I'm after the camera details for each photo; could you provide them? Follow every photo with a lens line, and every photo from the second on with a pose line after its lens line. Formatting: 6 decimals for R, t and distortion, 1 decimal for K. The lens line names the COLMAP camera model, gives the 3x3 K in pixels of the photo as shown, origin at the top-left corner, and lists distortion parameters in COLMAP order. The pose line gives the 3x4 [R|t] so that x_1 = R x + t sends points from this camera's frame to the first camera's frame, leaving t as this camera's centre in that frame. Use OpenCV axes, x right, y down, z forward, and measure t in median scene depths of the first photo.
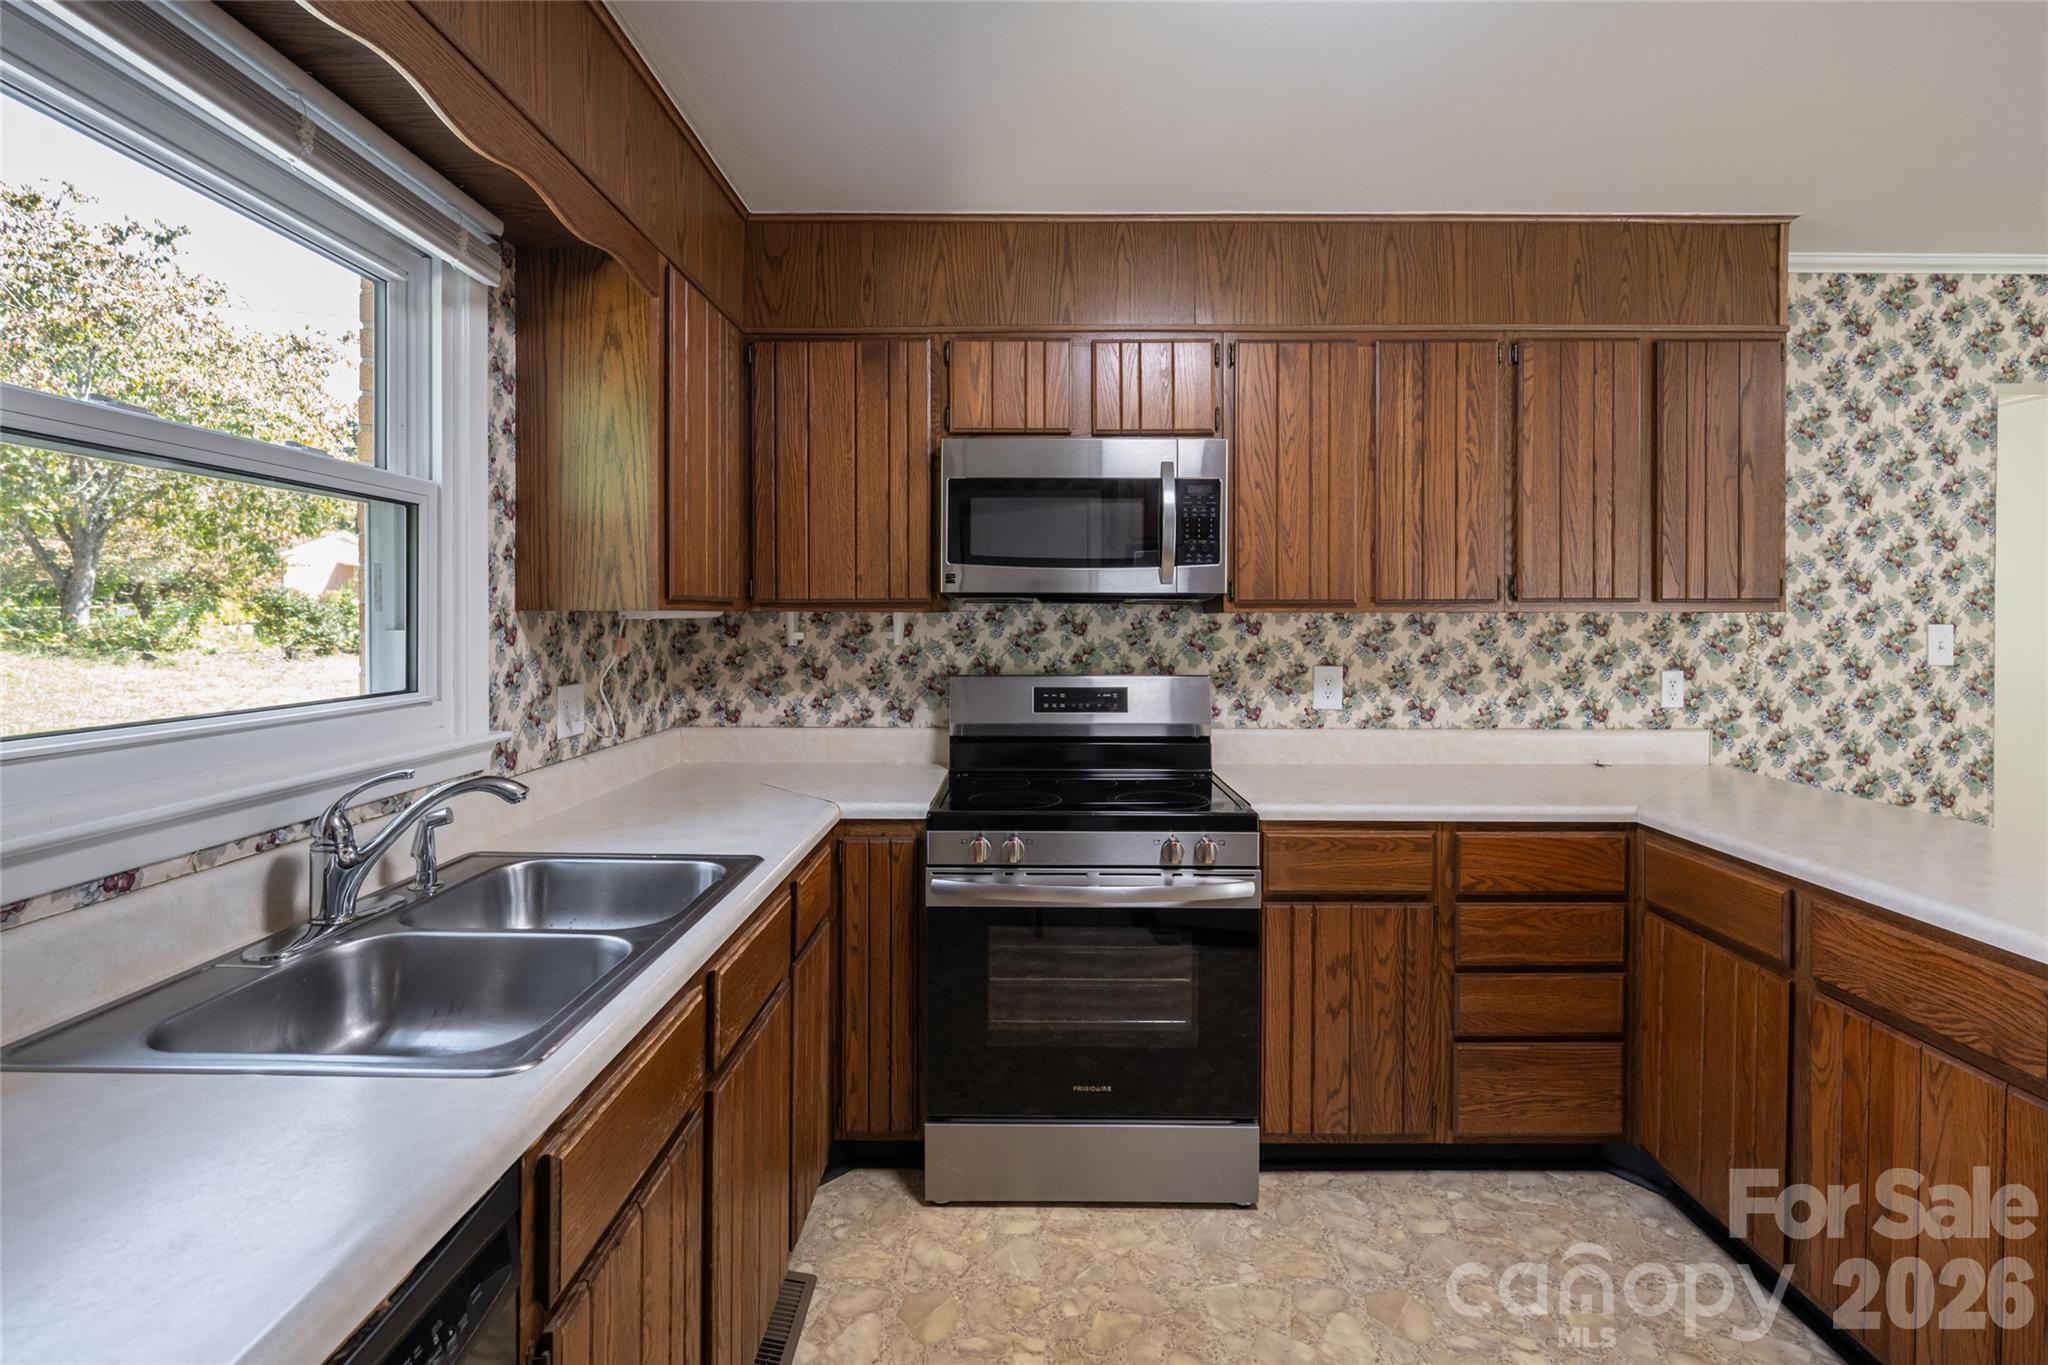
lens RADIAL K [[921.8, 0, 1047.6], [0, 921.8, 626.9], [0, 0, 1]] dist [-0.000883, 0.000020]
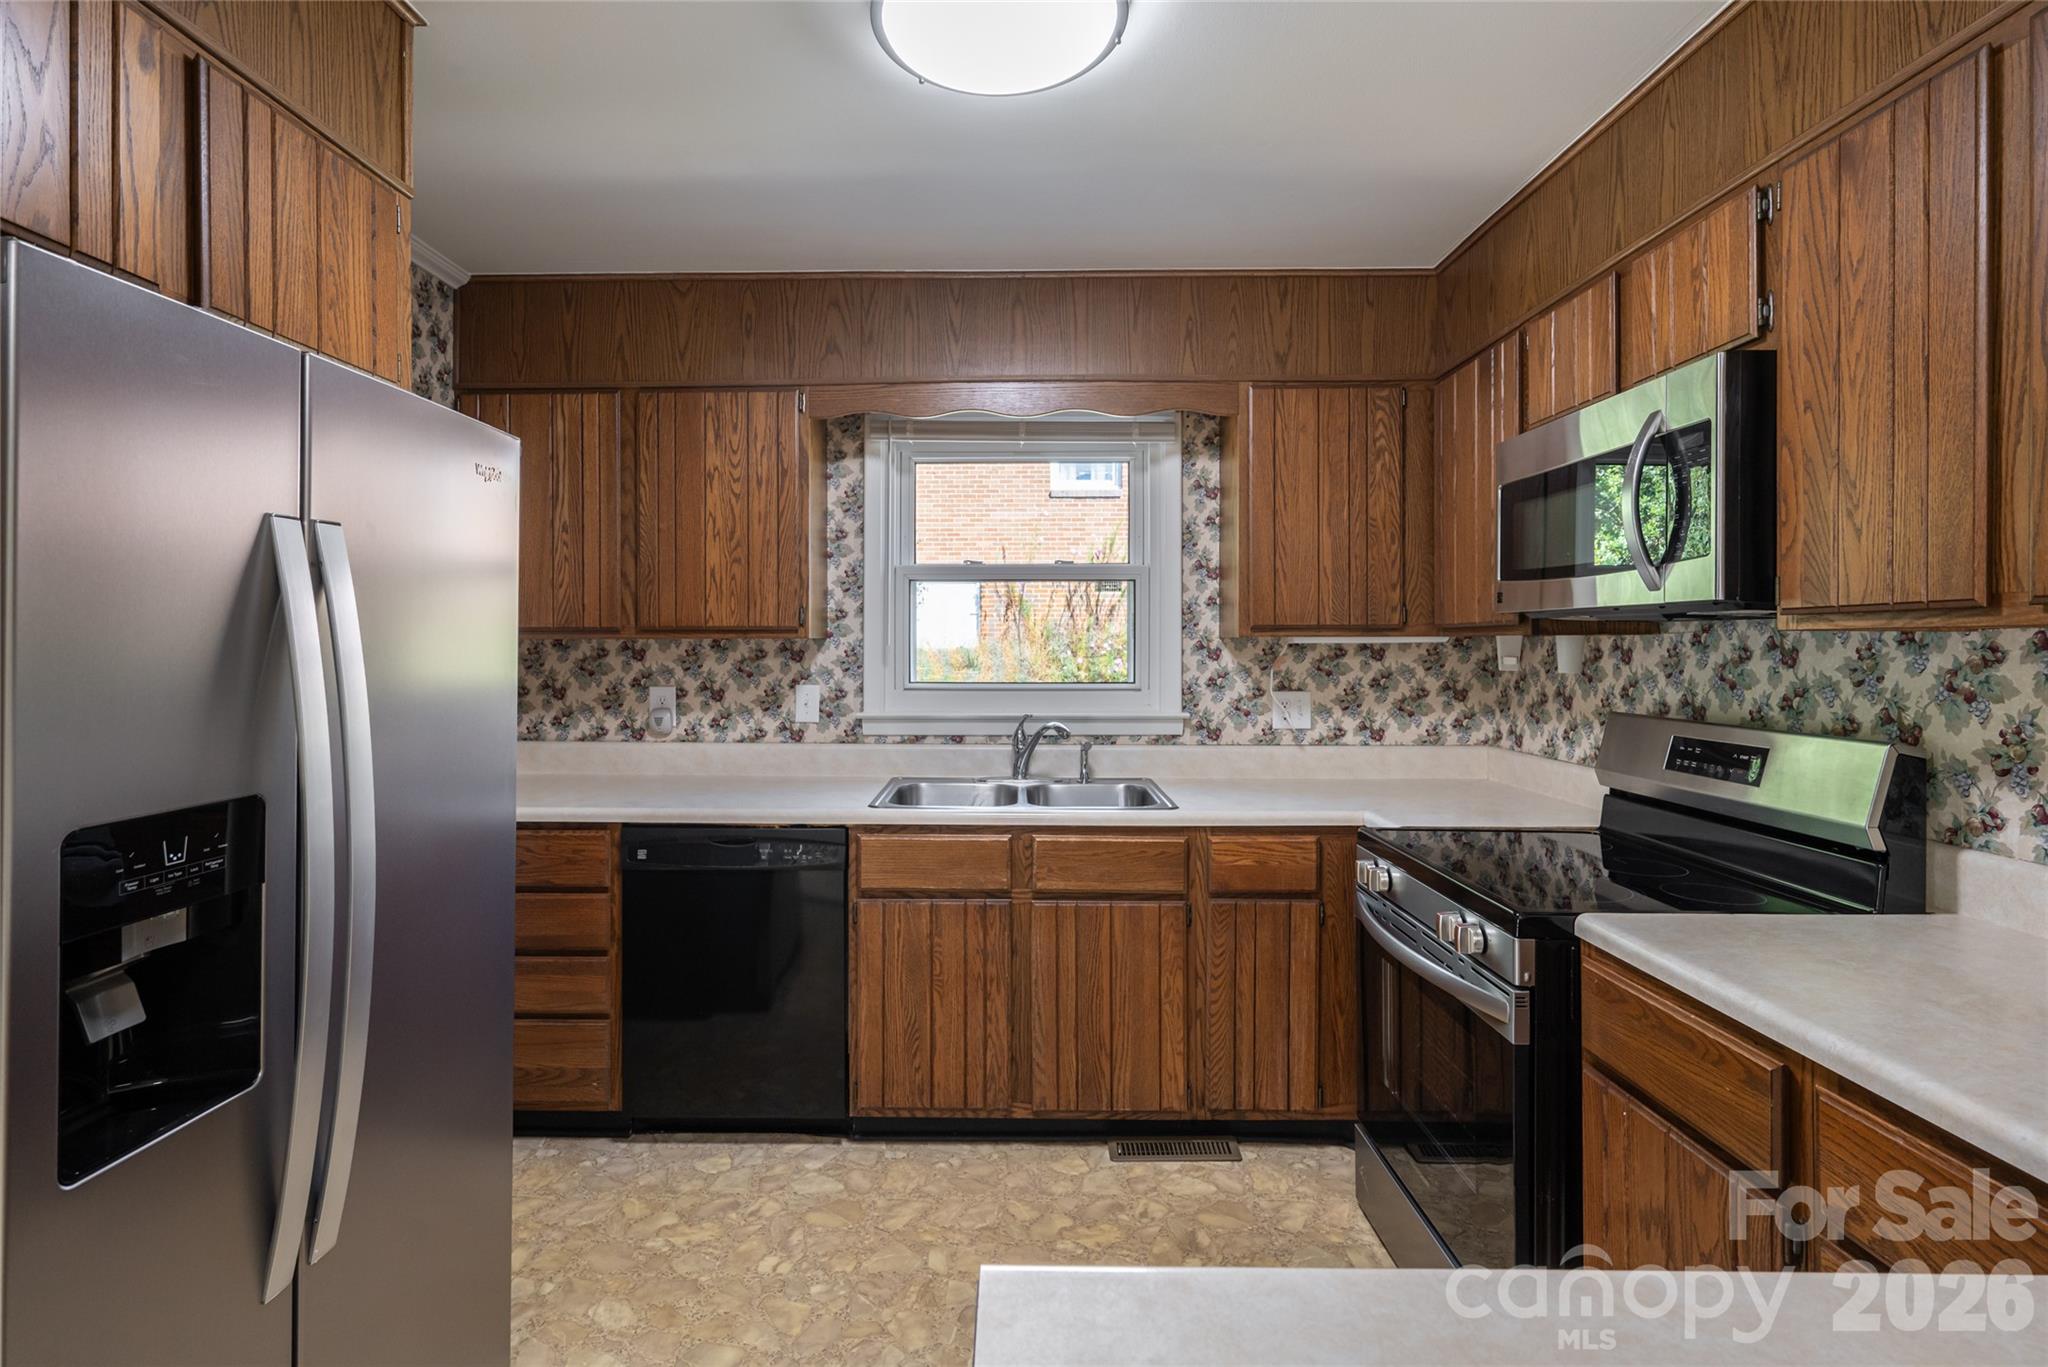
lens RADIAL K [[987.5, 0, 987.2], [0, 987.5, 642.6], [0, 0, 1]] dist [0.001179, -0.000777]
pose [[-0.023331, -0.003528, -0.999722, 0.748948], [-0.010188, 0.999943, -0.003291, -0.000389], [0.999676, 0.010109, -0.023366, 0.448724]]
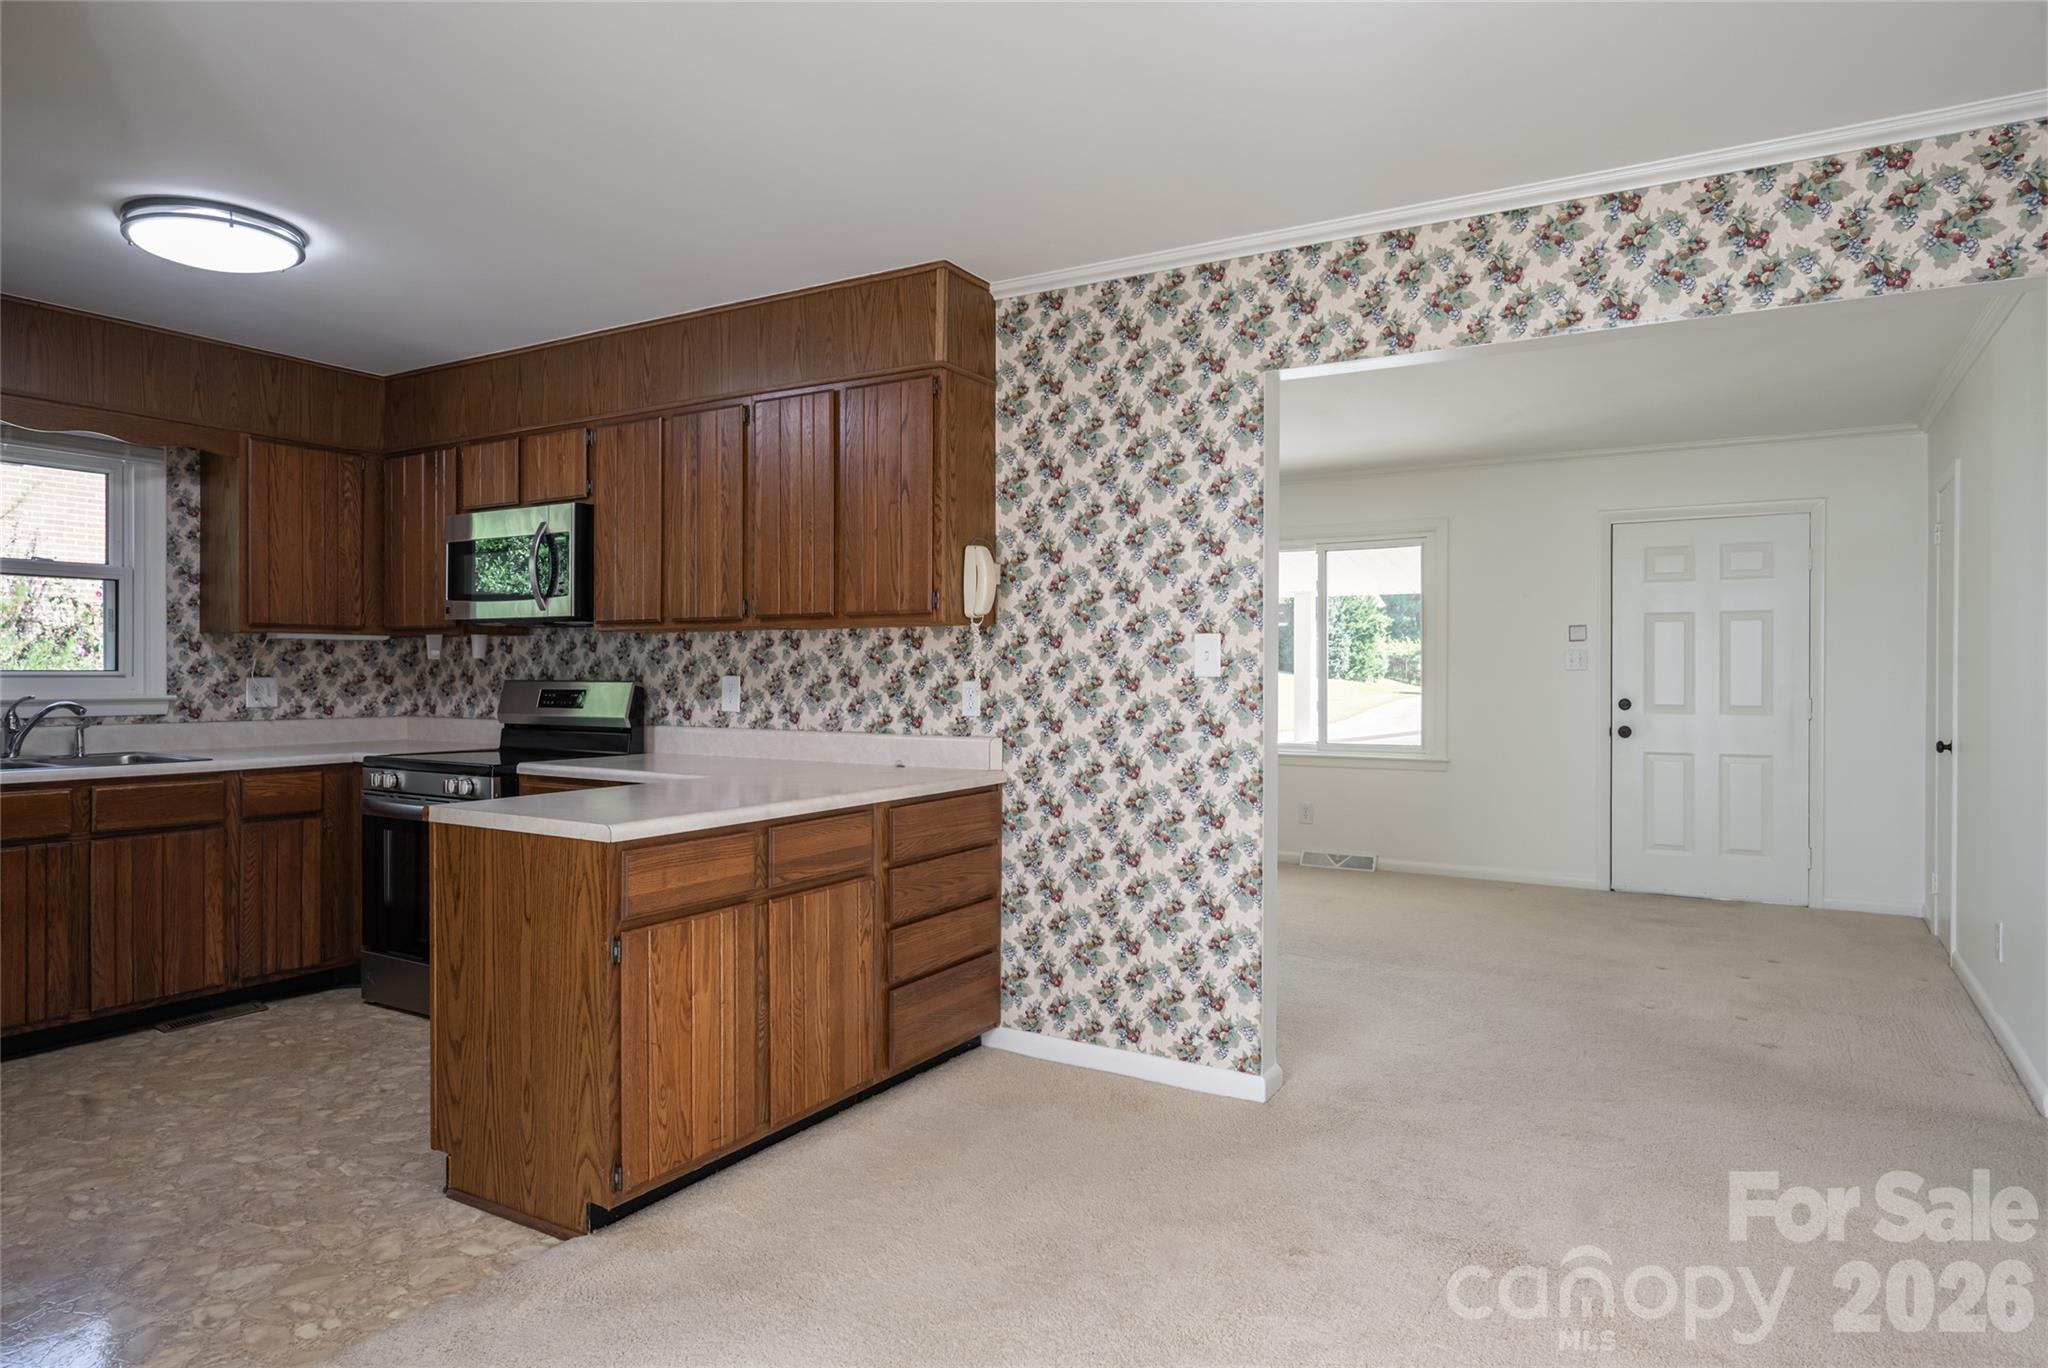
lens RADIAL K [[1232.8, 0, 1013.4], [0, 1232.8, 680.1], [0, 0, 1]] dist [-0.001390, 0.001052]
pose [[0.854000, 0.004511, -0.520253, 1.455983], [-0.007081, 0.999971, -0.002952, 0.050200], [0.520224, 0.006205, 0.854007, -0.182733]]
